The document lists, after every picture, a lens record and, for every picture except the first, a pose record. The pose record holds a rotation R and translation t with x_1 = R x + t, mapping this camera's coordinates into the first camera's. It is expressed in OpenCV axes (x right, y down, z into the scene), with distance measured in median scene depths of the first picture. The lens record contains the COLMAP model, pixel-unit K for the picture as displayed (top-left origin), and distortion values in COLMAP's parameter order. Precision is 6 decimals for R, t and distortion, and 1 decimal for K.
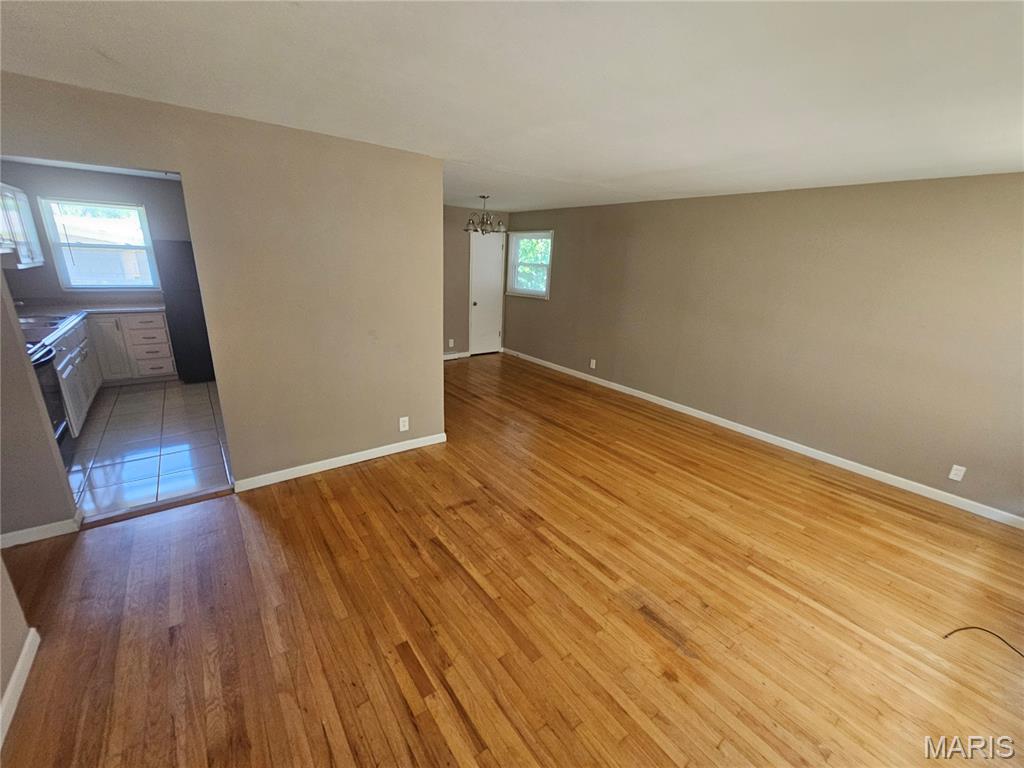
lens RADIAL K [[418.5, 0, 513.8], [0, 418.5, 384.0], [0, 0, 1]] dist [-0.001742, -0.000083]
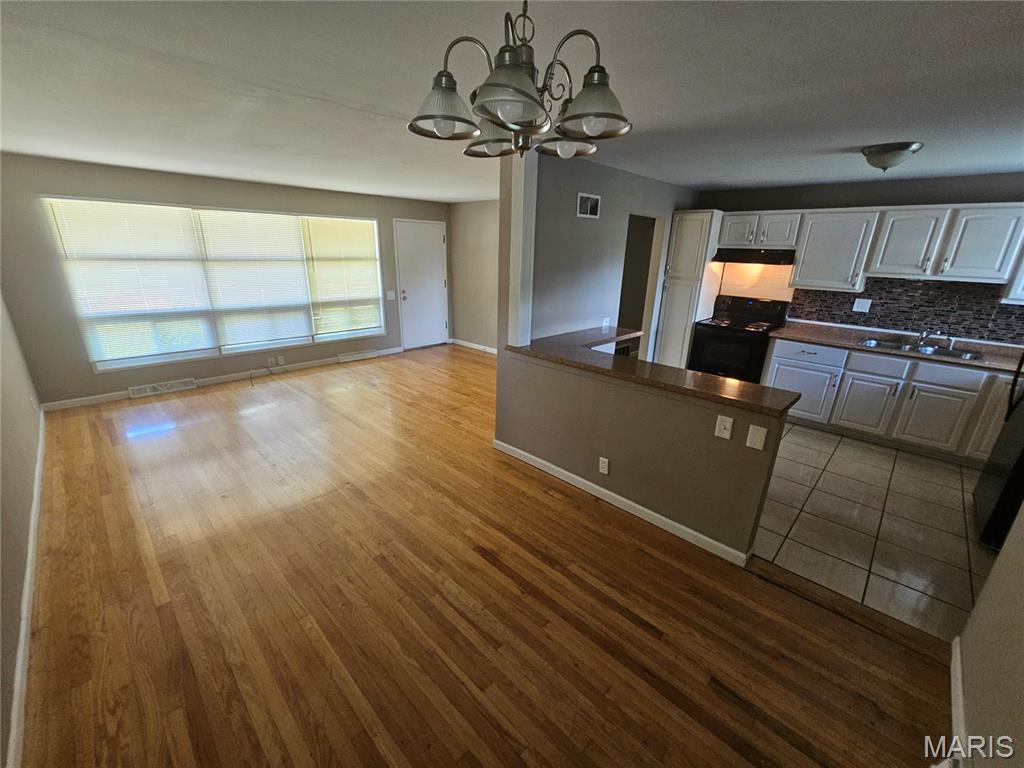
lens RADIAL K [[418.5, 0, 512.2], [0, 418.5, 389.2], [0, 0, 1]] dist [-0.001742, -0.000083]
pose [[-0.984814, -0.018881, -0.172585, -0.059337], [-0.118292, 0.800593, 0.587416, -0.918269], [0.127080, 0.598911, -0.790668, 2.813859]]
